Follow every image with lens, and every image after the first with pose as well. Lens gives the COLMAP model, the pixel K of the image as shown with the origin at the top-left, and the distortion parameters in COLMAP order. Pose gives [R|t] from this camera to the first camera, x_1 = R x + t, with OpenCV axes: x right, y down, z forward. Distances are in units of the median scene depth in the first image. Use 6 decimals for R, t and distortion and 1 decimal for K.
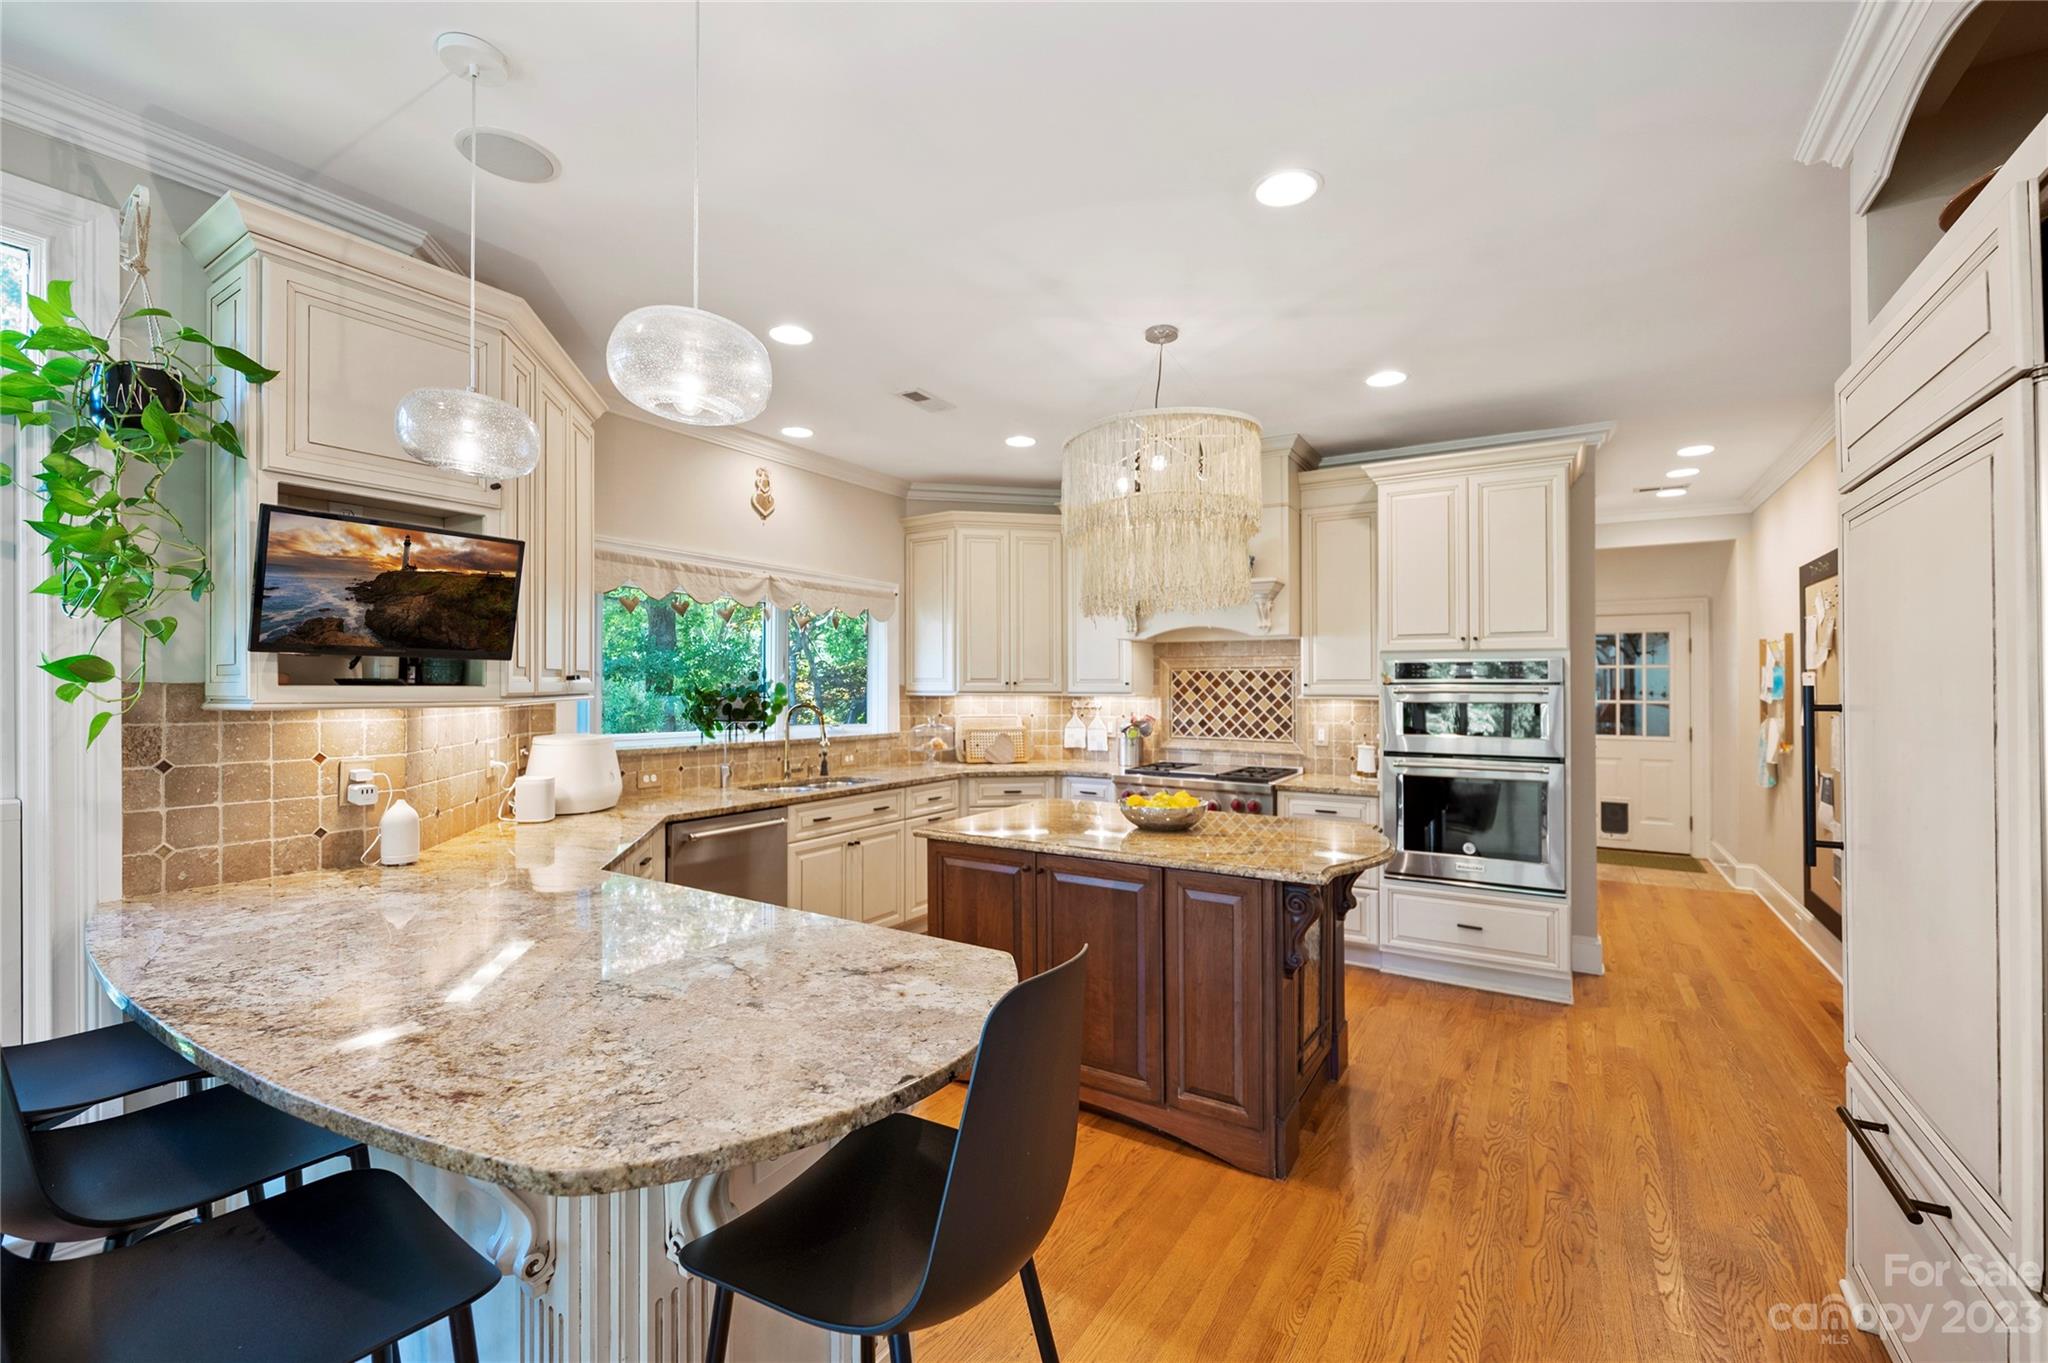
lens RADIAL K [[838.9, 0, 1037.2], [0, 838.9, 684.0], [0, 0, 1]] dist [-0.006199, 0.001512]
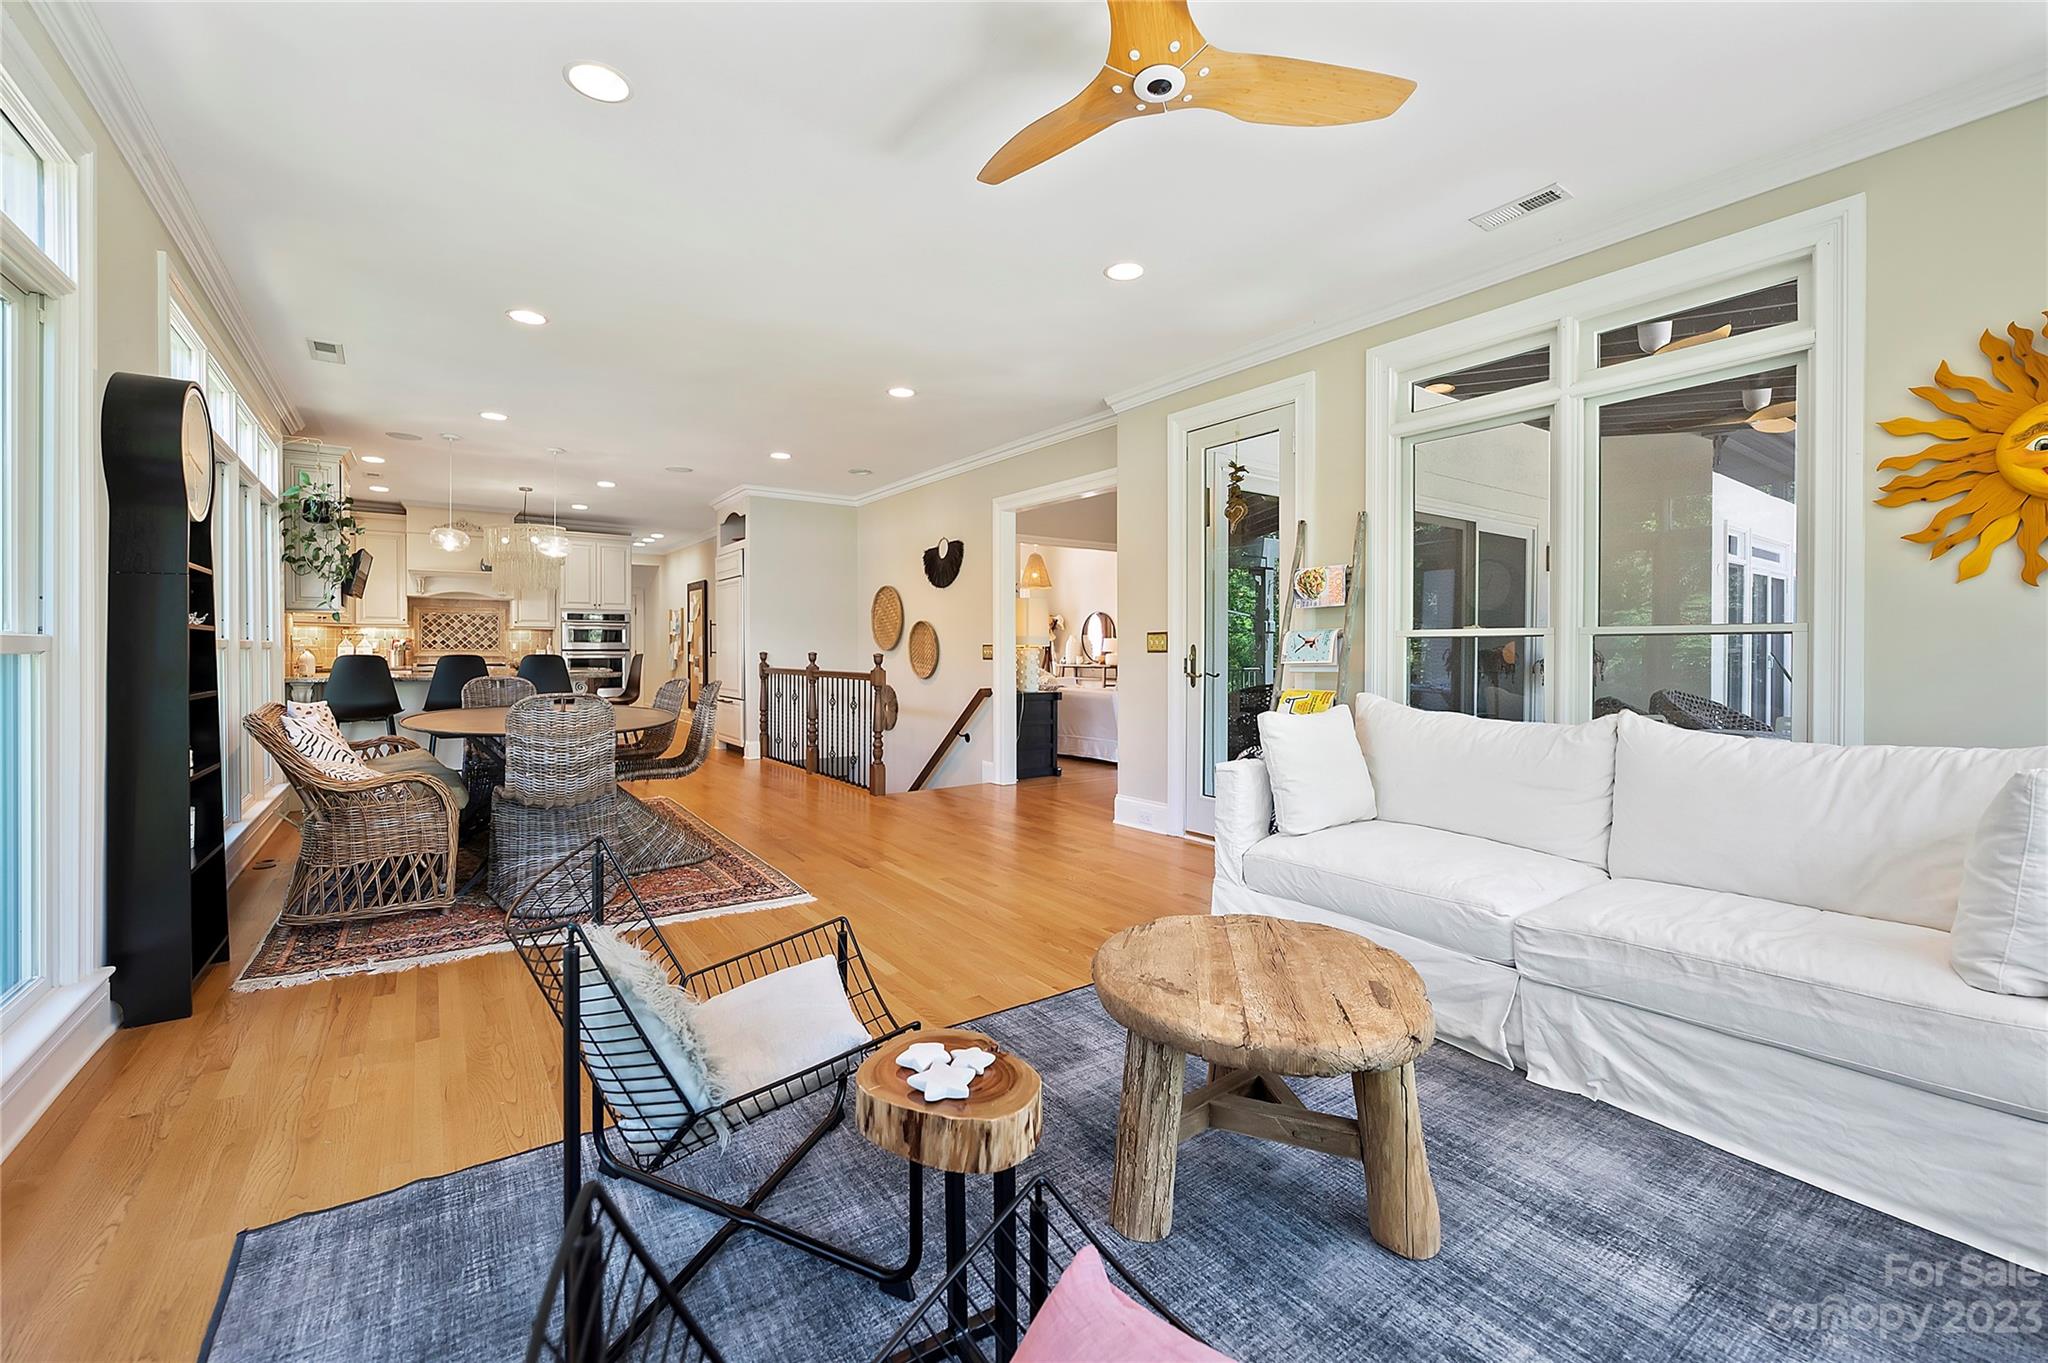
lens RADIAL K [[838.9, 0, 1026.5], [0, 838.9, 665.7], [0, 0, 1]] dist [-0.006199, 0.001512]
pose [[0.366510, -0.018020, 0.930240, -1.118547], [0.000489, 0.999816, 0.019175, 0.067073], [-0.930414, -0.006573, 0.366452, -0.945482]]
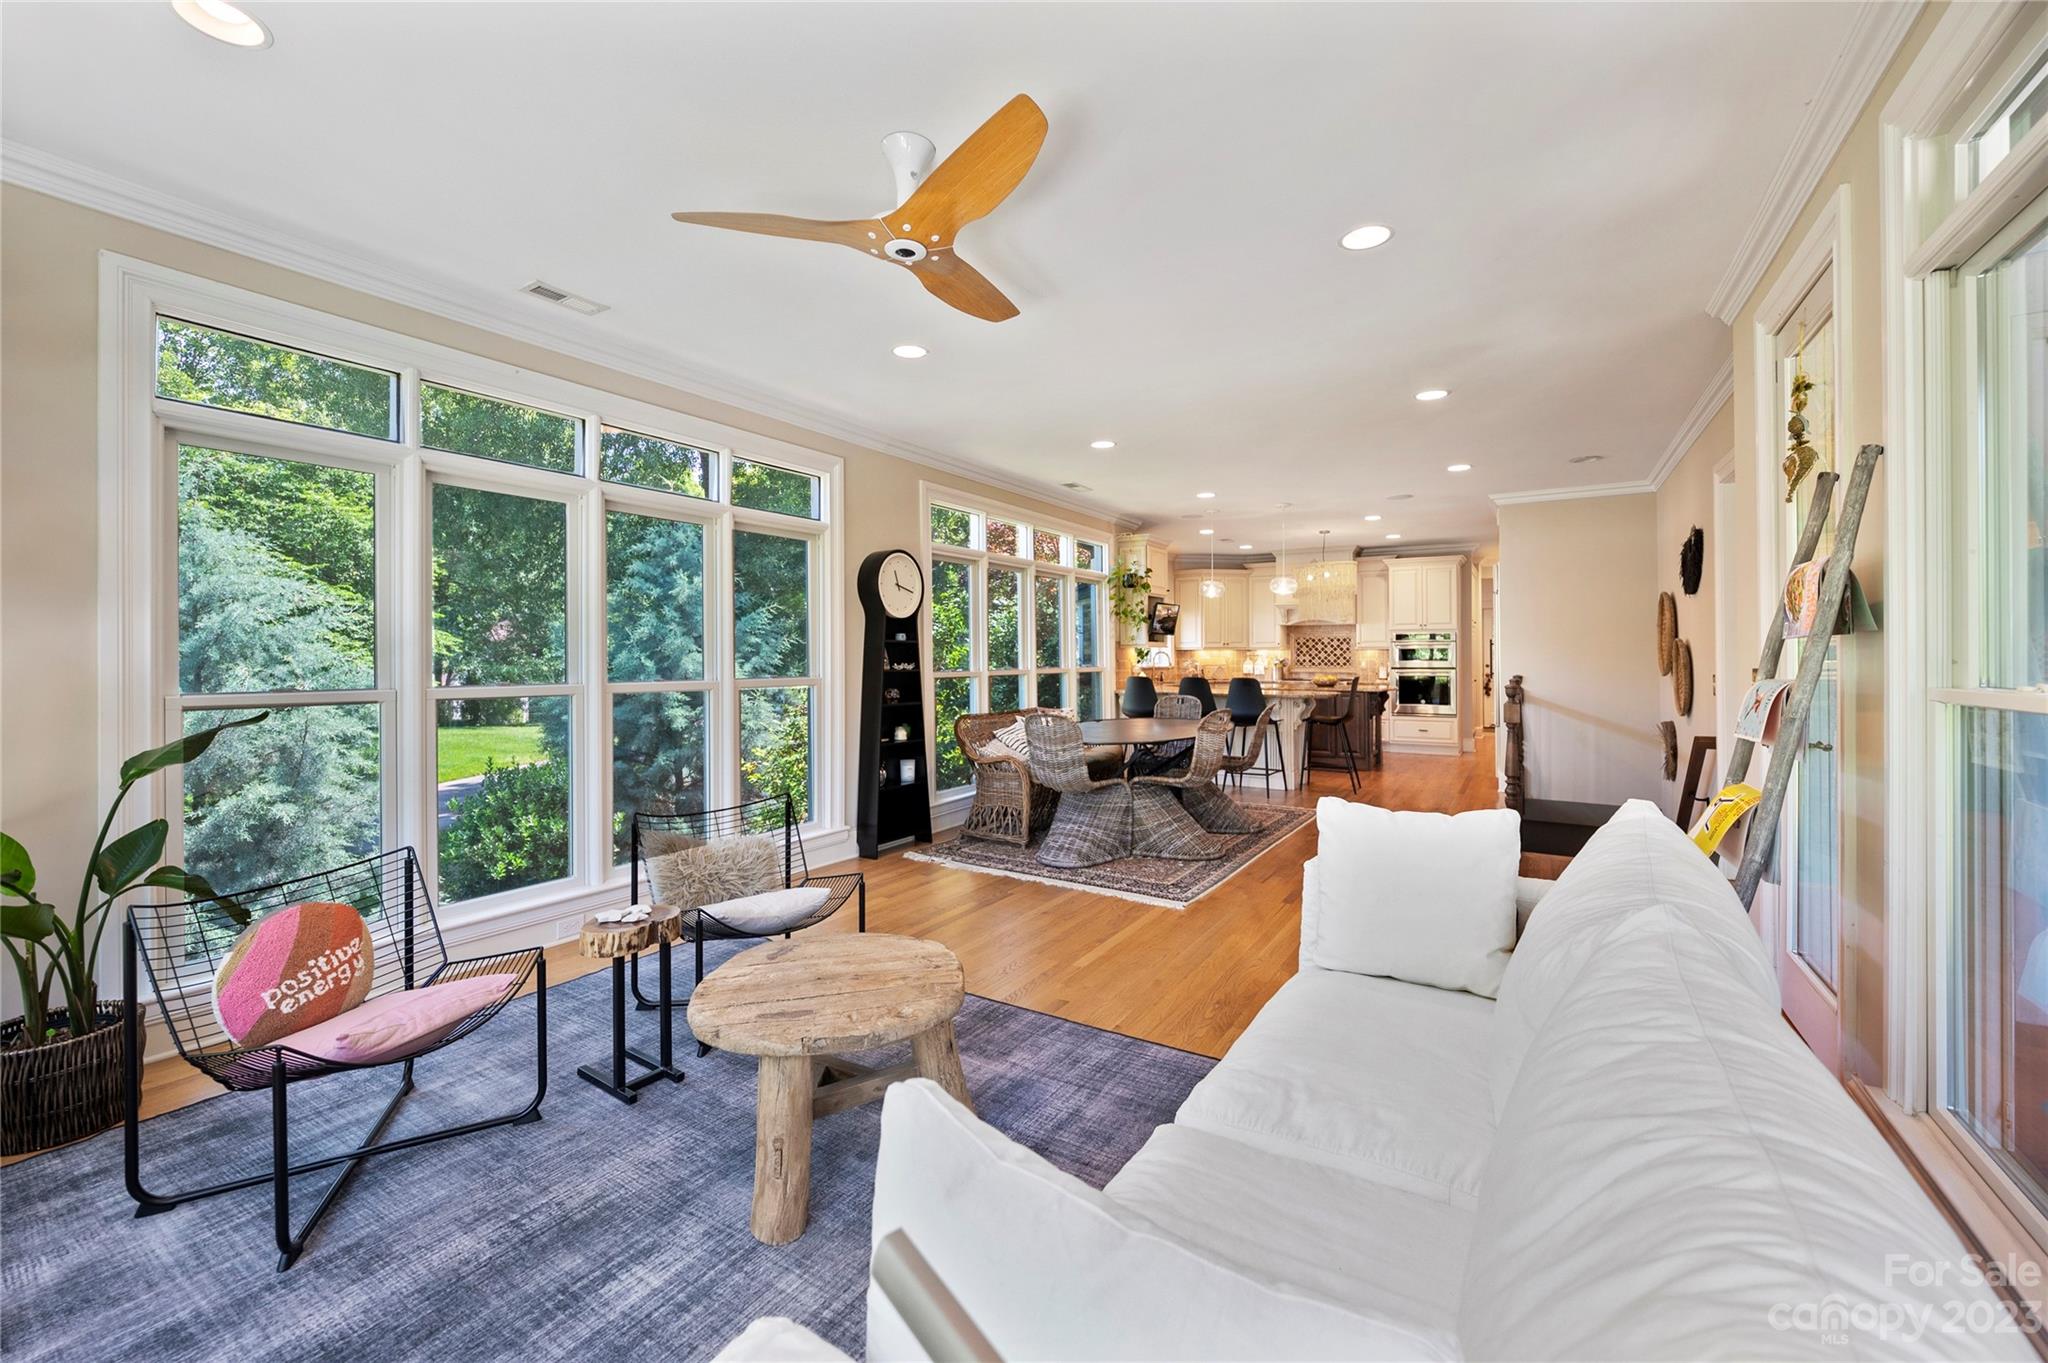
lens RADIAL K [[838.9, 0, 1015.2], [0, 838.9, 663.6], [0, 0, 1]] dist [-0.006199, 0.001512]
pose [[0.999980, -0.006063, -0.001593, -0.637370], [0.006075, 0.999954, 0.007408, 0.033877], [0.001548, -0.007418, 0.999971, -1.363019]]
